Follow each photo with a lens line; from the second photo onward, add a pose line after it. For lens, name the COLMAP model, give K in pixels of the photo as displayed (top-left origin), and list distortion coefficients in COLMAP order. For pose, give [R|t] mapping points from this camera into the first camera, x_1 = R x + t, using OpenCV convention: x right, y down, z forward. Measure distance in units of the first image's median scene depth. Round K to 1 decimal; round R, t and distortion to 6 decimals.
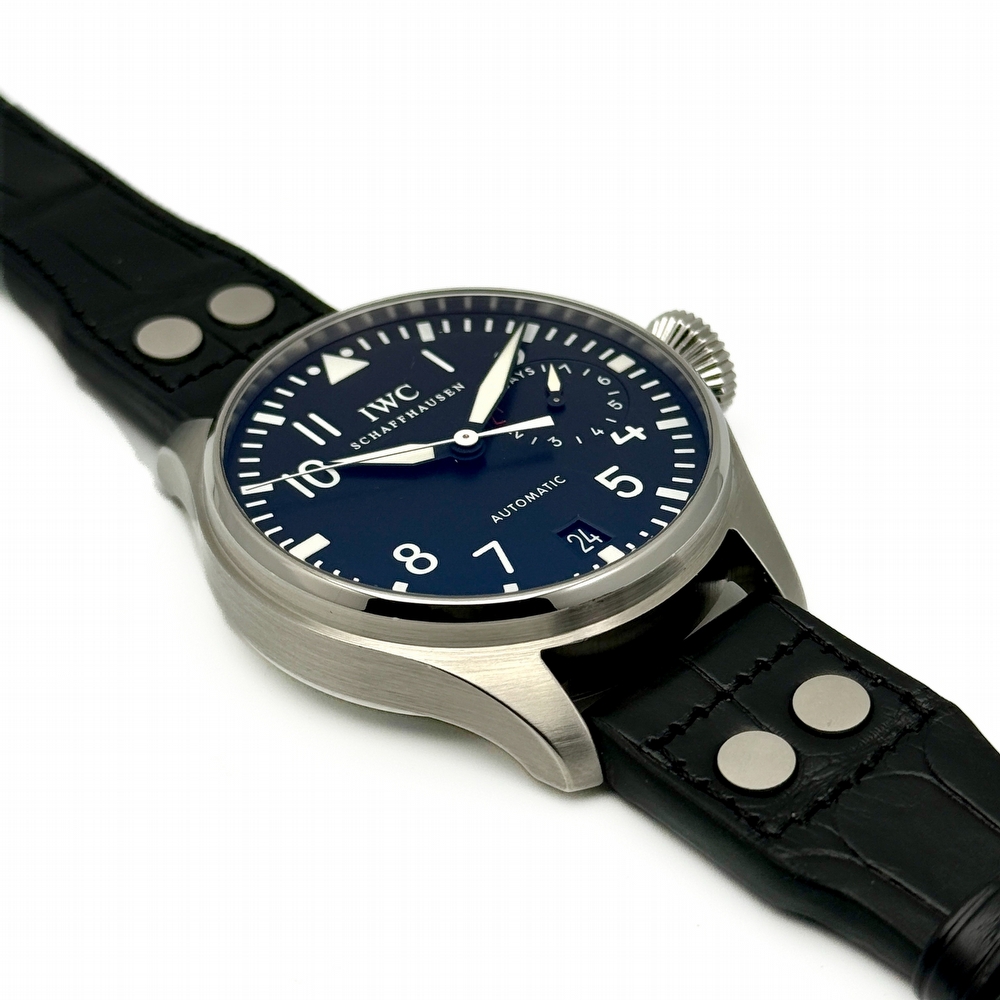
lens RADIAL K [[2692.3, 0, 500.0], [0, 2692.3, 500.0], [0, 0, 1]] dist [0.092588, 0.491240]
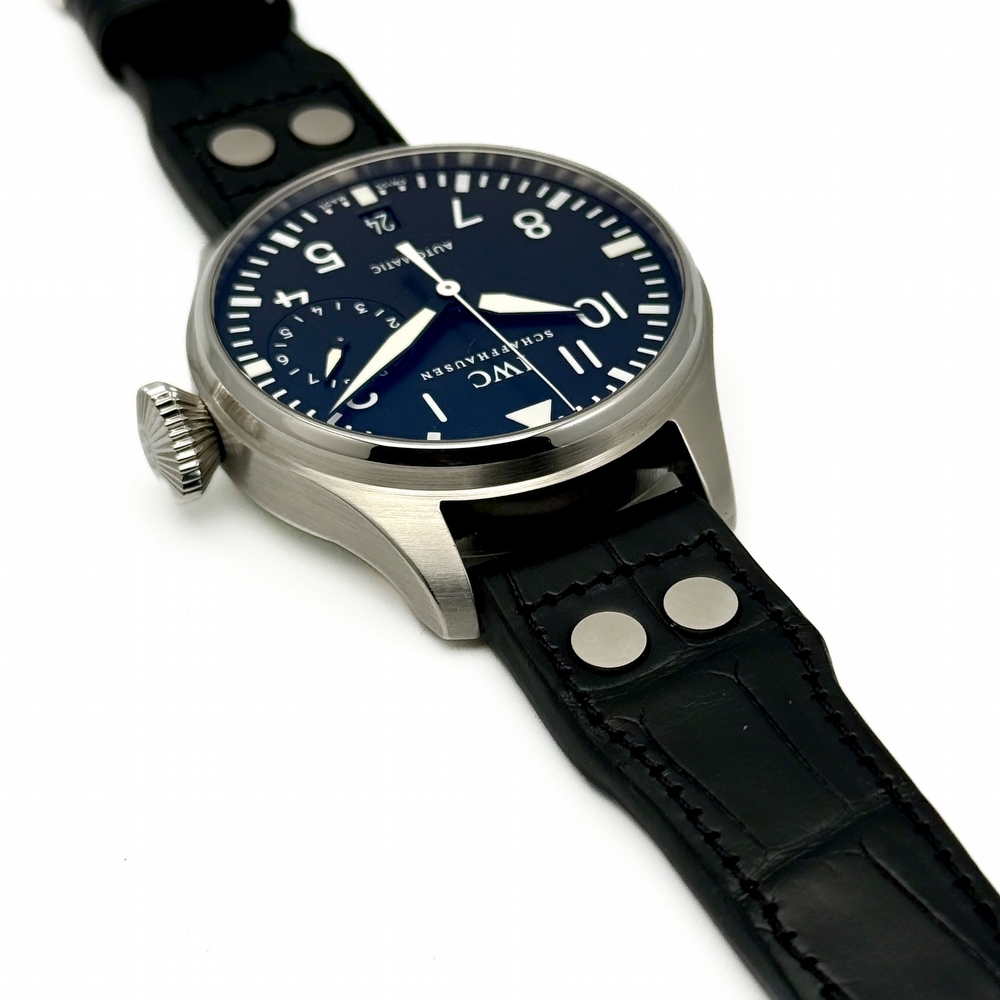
lens RADIAL K [[2692.3, 0, 500.0], [0, 2692.3, 500.0], [0, 0, 1]] dist [0.092588, 0.491240]
pose [[-0.961361, -0.150102, 0.230769, -0.278287], [0.212886, 0.126128, 0.968902, -0.995279], [-0.174541, 0.980592, -0.089300, 1.148463]]
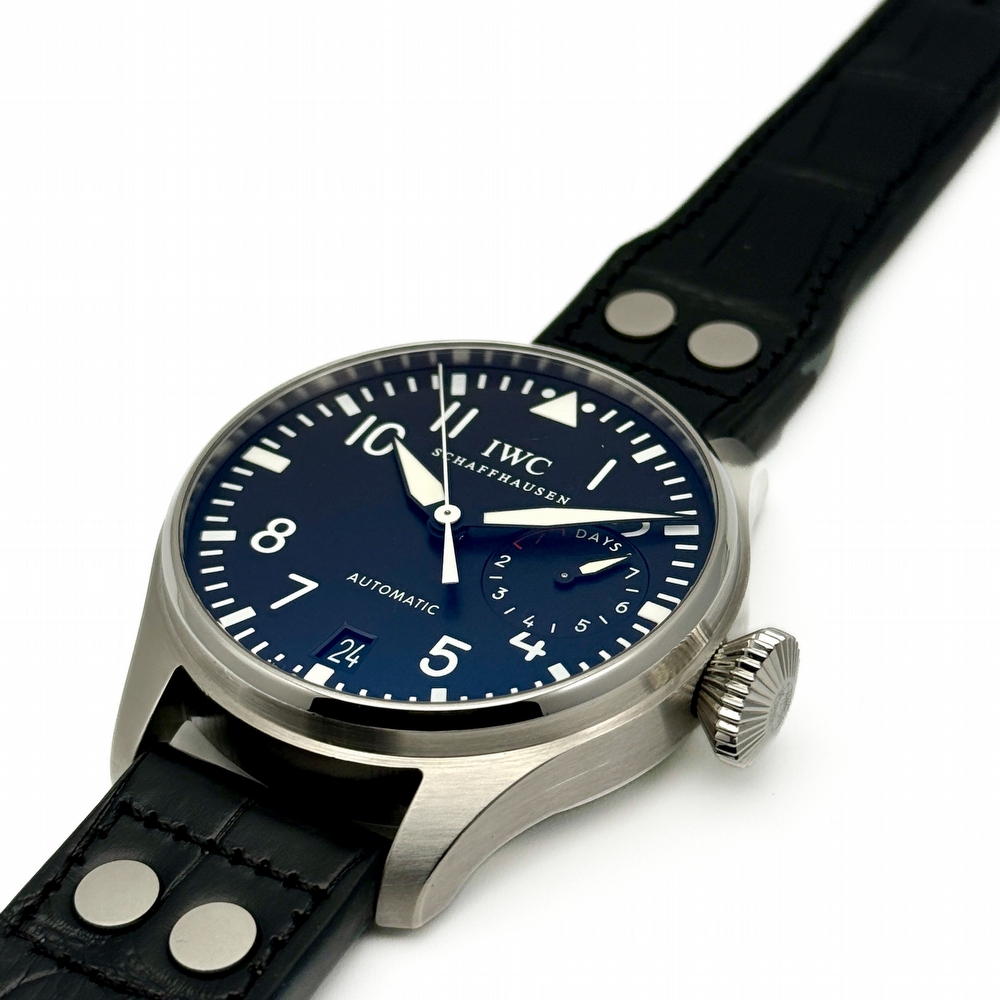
lens RADIAL K [[2692.3, 0, 500.0], [0, 2692.3, 500.0], [0, 0, 1]] dist [0.092588, 0.491240]
pose [[0.276054, 0.652064, -0.706120, 0.623175], [-0.594622, 0.693062, 0.407541, -0.402192], [0.755128, 0.307372, 0.579055, 0.474438]]
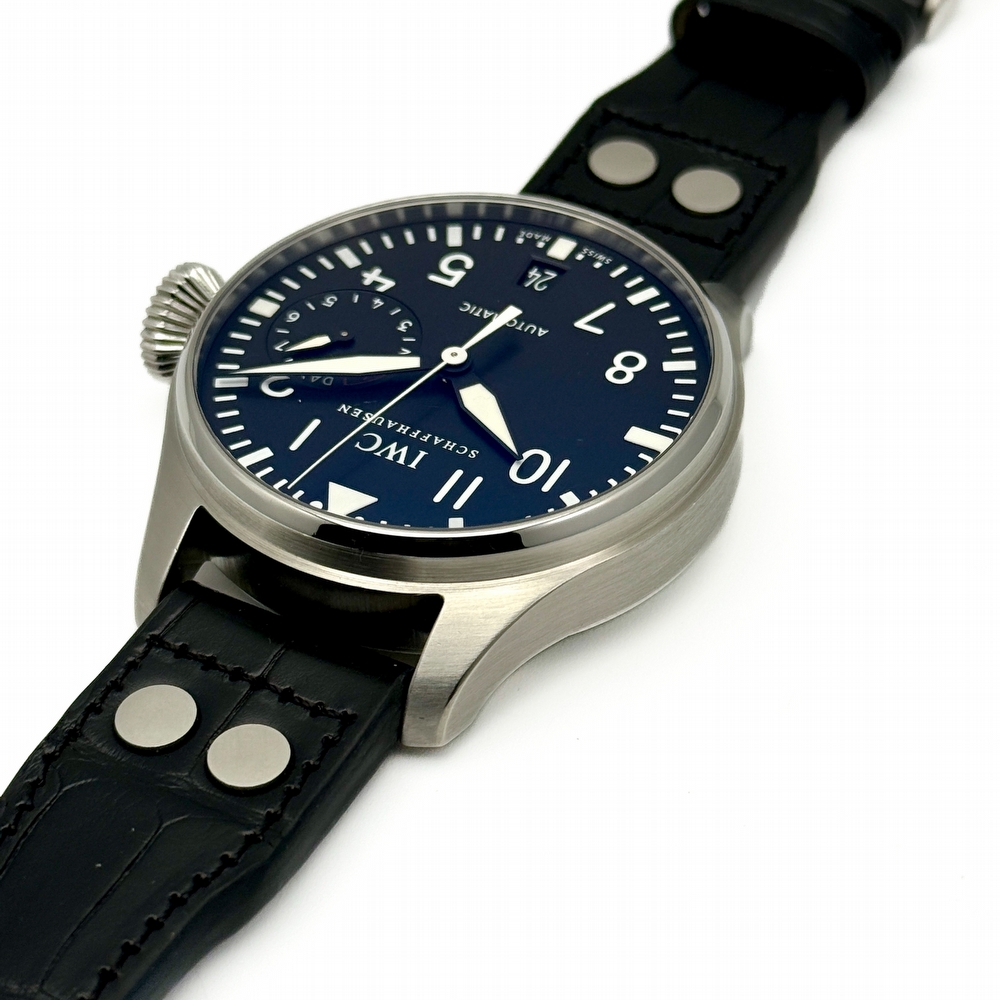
lens RADIAL K [[2692.3, 0, 500.0], [0, 2692.3, 500.0], [0, 0, 1]] dist [0.092588, 0.491240]
pose [[-0.317963, -0.624992, 0.712940, -0.710057], [0.646291, 0.407306, 0.645299, -0.591063], [-0.693691, 0.665948, 0.274419, 0.750026]]
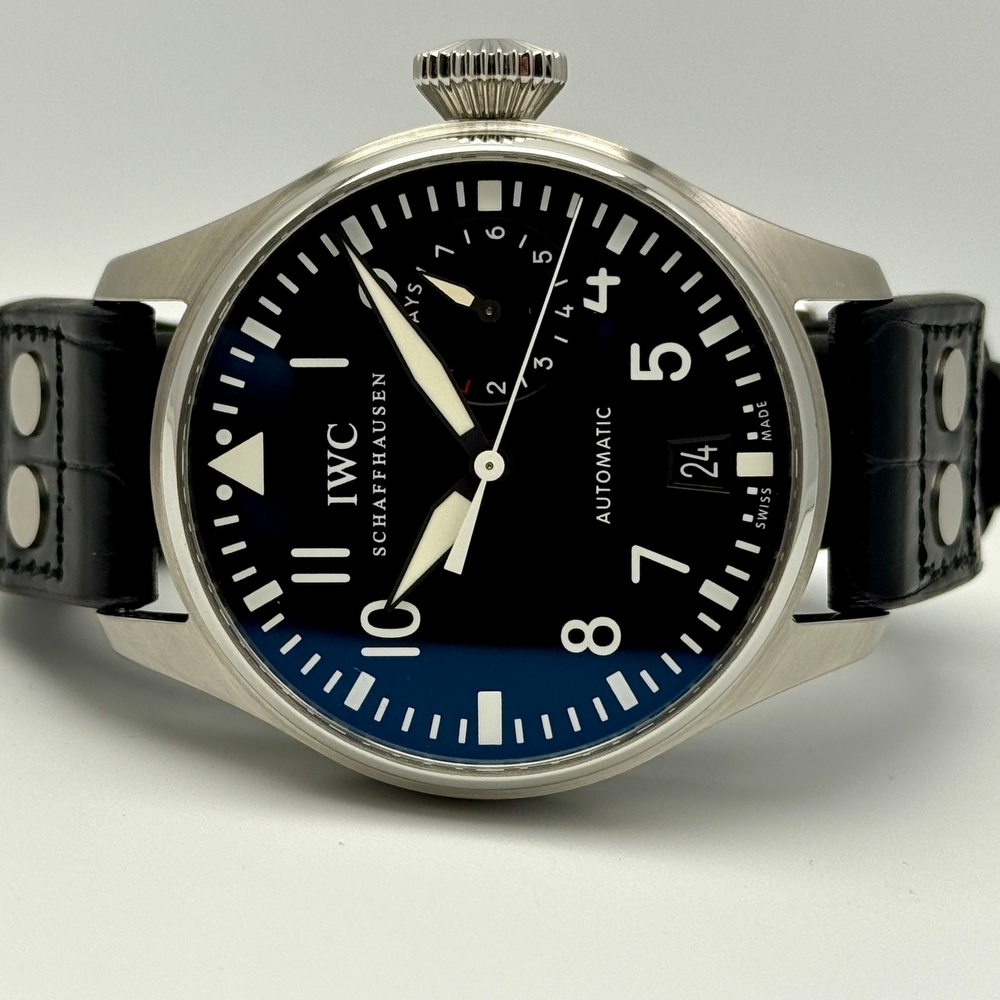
lens RADIAL K [[2692.3, 0, 500.0], [0, 2692.3, 500.0], [0, 0, 1]] dist [0.092588, 0.491240]
pose [[0.670865, -0.740568, -0.038727, 0.012790], [0.487166, 0.400736, 0.775938, -0.627212], [-0.559116, -0.539416, 0.629619, 0.480302]]
